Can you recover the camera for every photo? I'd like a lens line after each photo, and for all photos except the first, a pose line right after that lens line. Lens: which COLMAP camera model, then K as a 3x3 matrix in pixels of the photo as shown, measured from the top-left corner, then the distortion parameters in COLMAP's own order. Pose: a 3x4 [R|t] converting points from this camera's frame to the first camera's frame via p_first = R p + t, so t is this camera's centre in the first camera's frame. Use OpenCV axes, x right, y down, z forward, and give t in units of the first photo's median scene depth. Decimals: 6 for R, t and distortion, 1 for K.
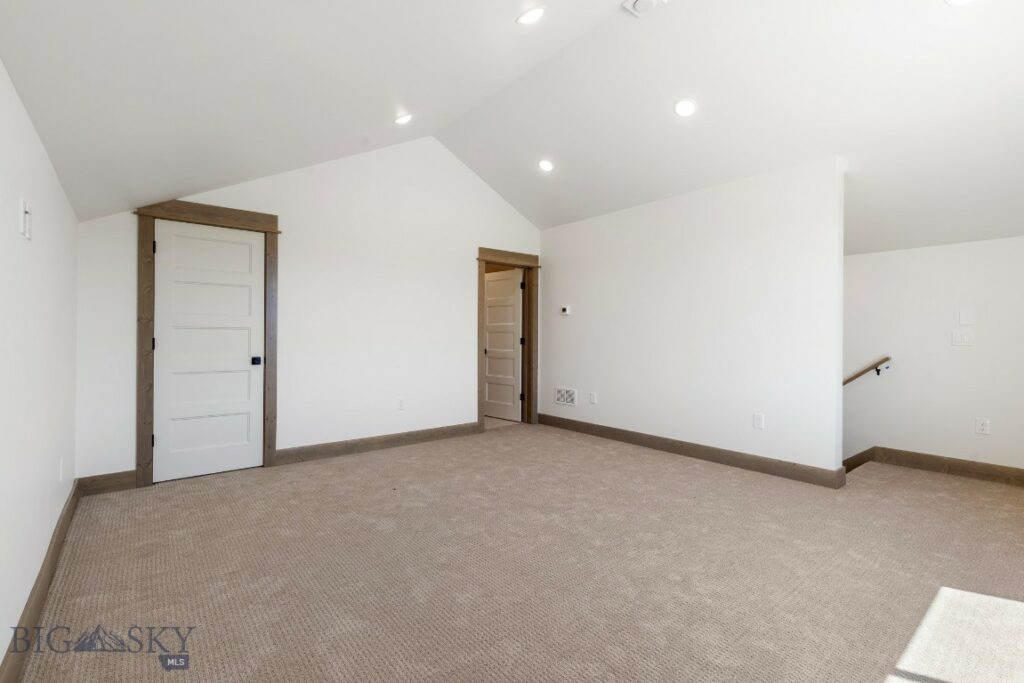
lens RADIAL K [[458.8, 0, 513.0], [0, 458.8, 337.0], [0, 0, 1]] dist [0.005015, -0.000291]
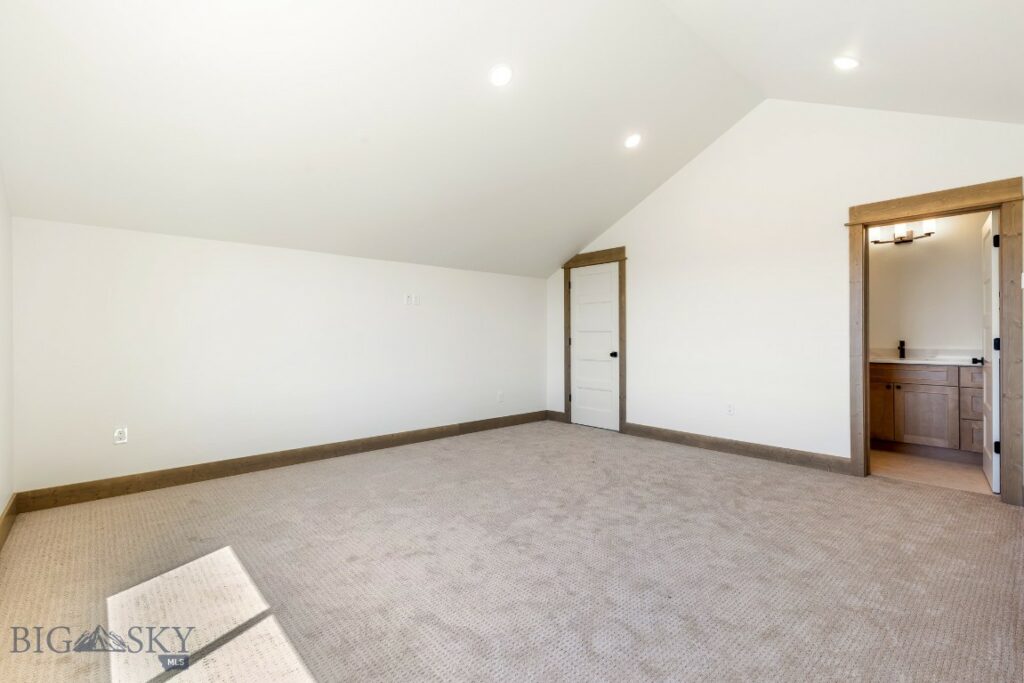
lens RADIAL K [[458.8, 0, 513.0], [0, 458.8, 337.0], [0, 0, 1]] dist [0.005015, -0.000291]
pose [[0.055193, -0.003935, -0.998468, 0.790169], [0.000582, 0.999992, -0.003908, 0.004416], [0.998476, -0.000365, 0.055195, 0.600189]]
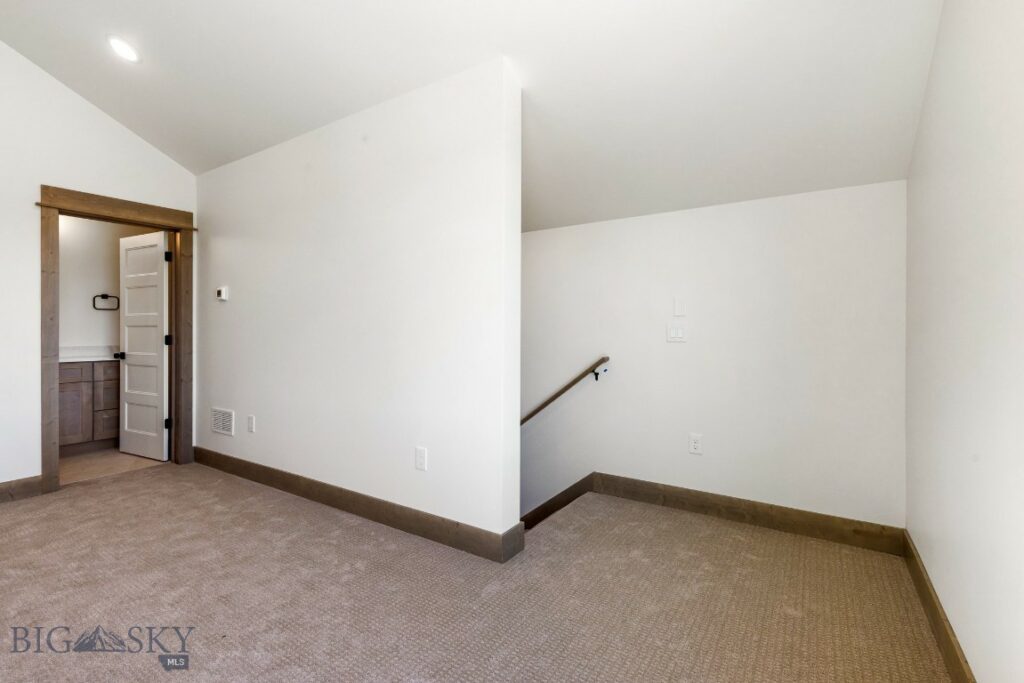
lens RADIAL K [[458.8, 0, 513.0], [0, 458.8, 337.0], [0, 0, 1]] dist [0.005015, -0.000291]
pose [[0.954236, -0.008528, 0.298931, 0.443295], [0.005614, 0.999928, 0.010607, 0.000957], [-0.299000, -0.008444, 0.954216, 0.315595]]
